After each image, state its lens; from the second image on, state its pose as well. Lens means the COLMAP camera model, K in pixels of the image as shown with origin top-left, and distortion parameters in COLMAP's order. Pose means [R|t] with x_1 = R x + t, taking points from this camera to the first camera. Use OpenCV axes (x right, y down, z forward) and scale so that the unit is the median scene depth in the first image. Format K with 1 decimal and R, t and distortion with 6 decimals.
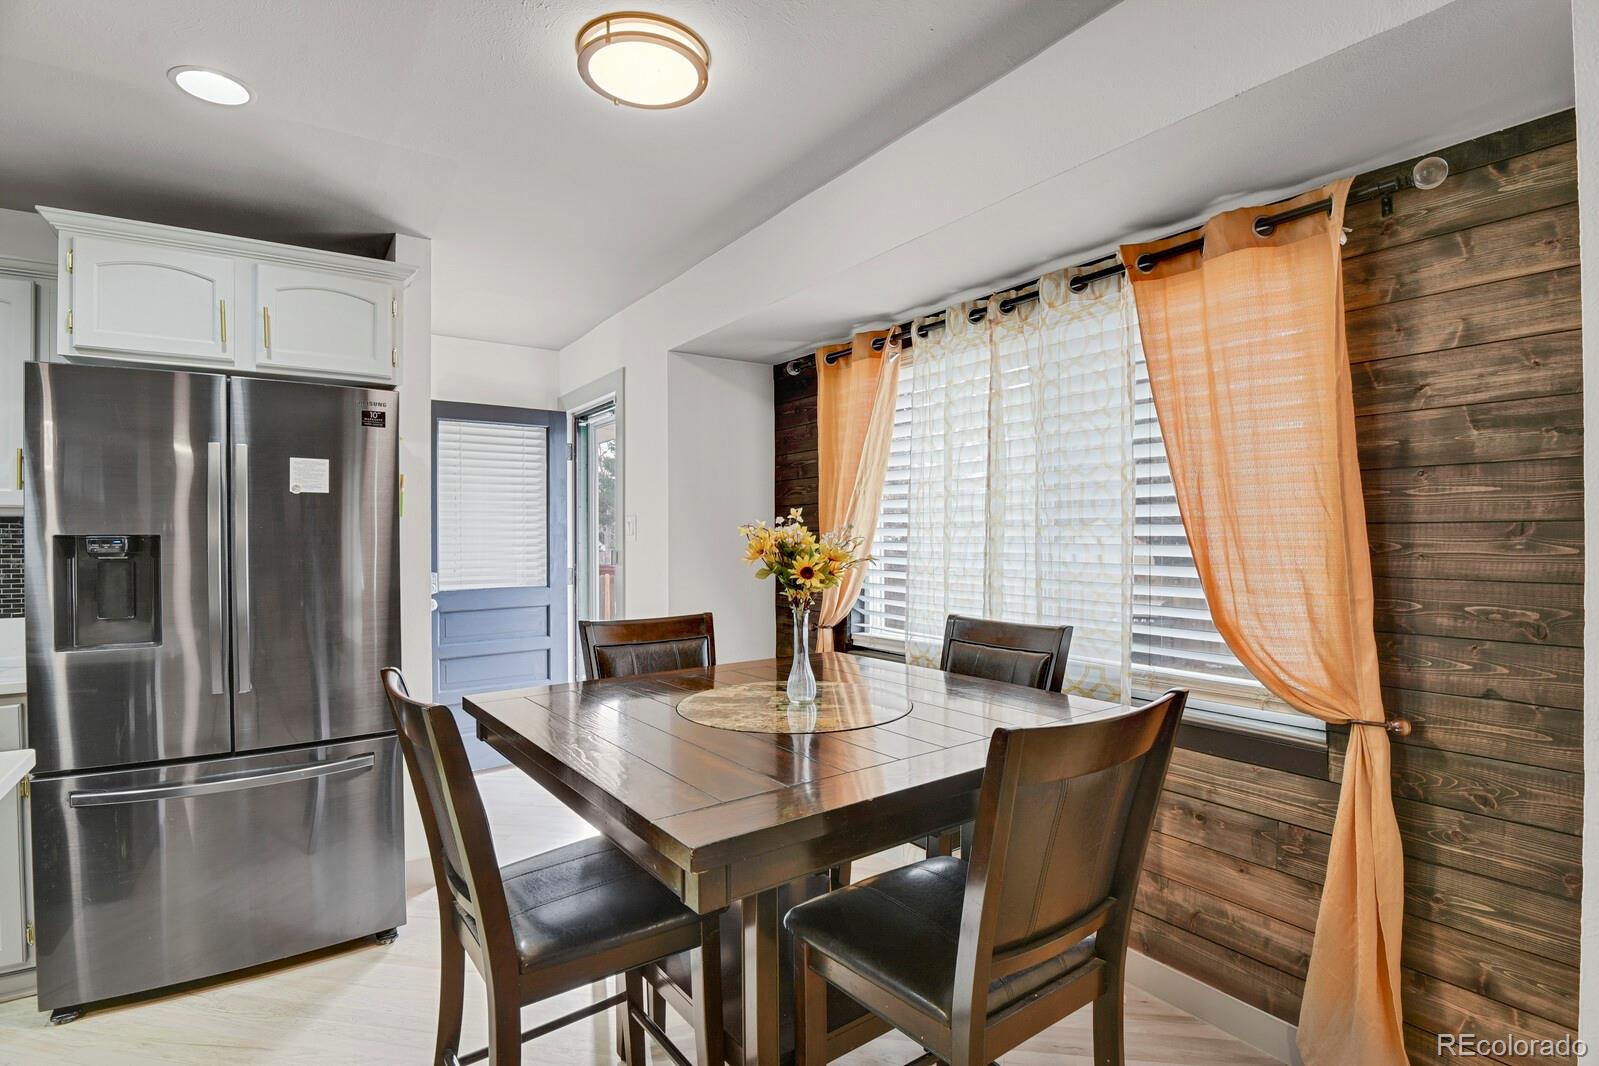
lens RADIAL K [[783.1, 0, 801.6], [0, 783.1, 538.4], [0, 0, 1]] dist [-0.023500, -0.004224]
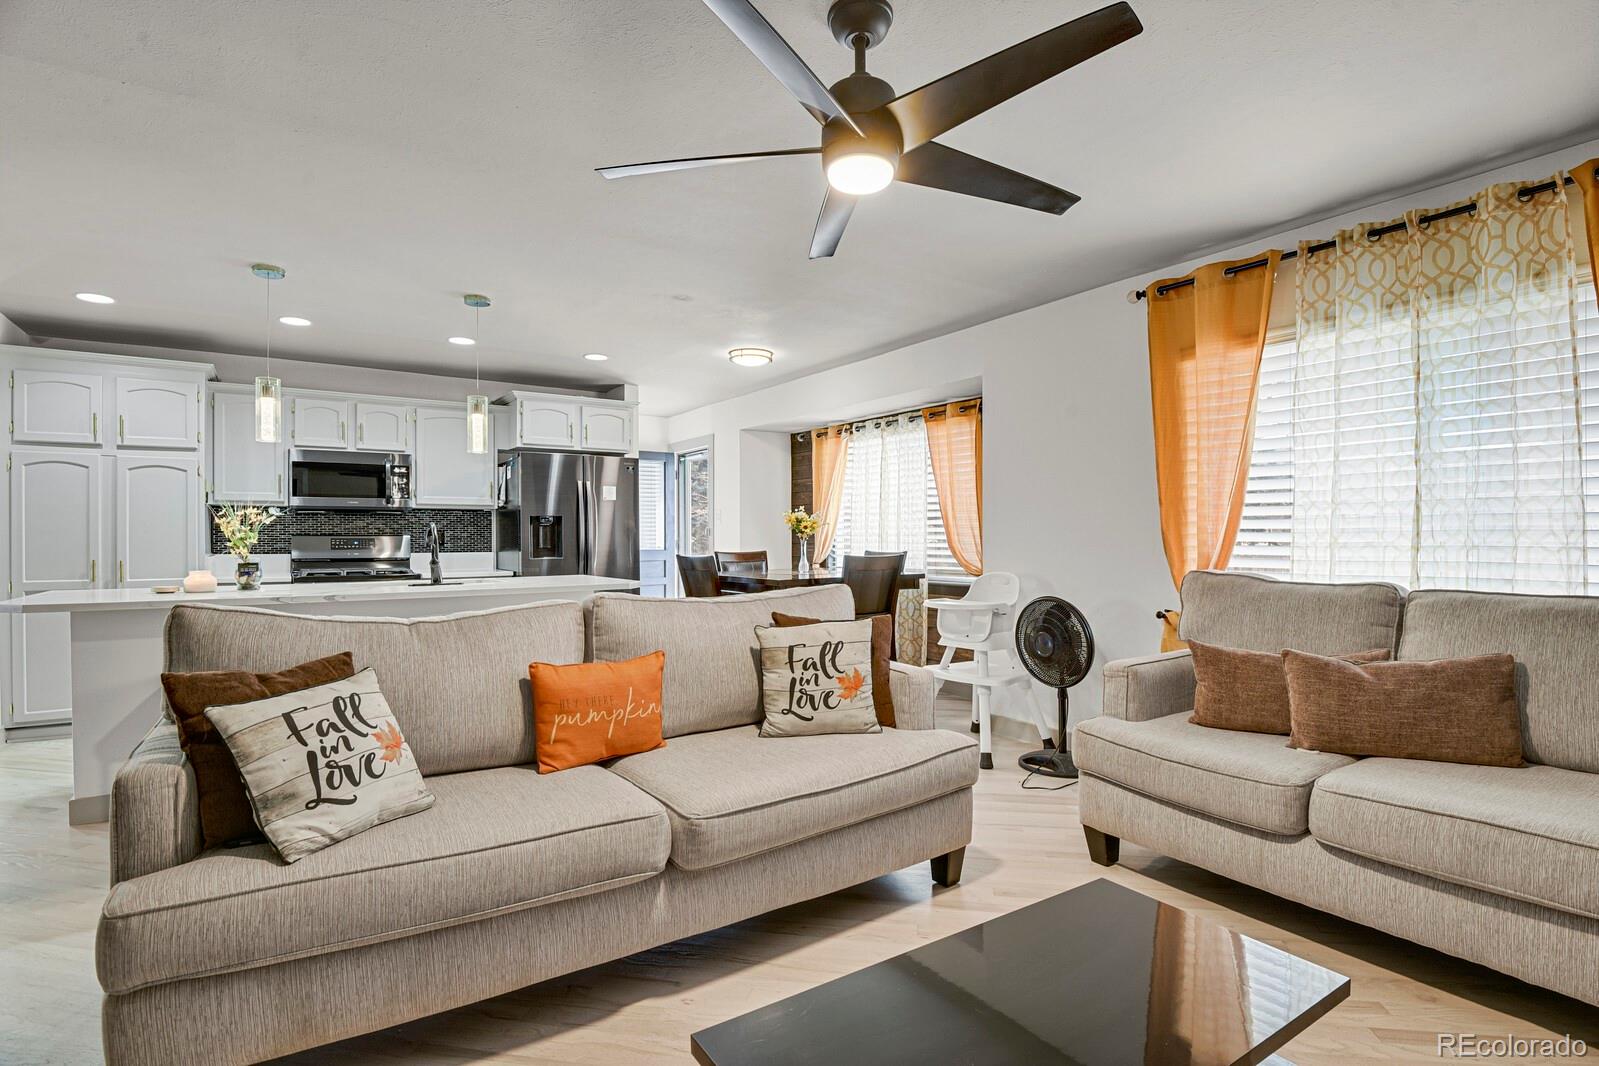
lens RADIAL K [[783.1, 0, 803.2], [0, 783.1, 533.3], [0, 0, 1]] dist [-0.023500, -0.004224]
pose [[0.999983, 0.000840, -0.005827, 0.013418], [-0.000862, 0.999993, -0.003753, 0.065009], [0.005823, 0.003757, 0.999976, -1.698159]]
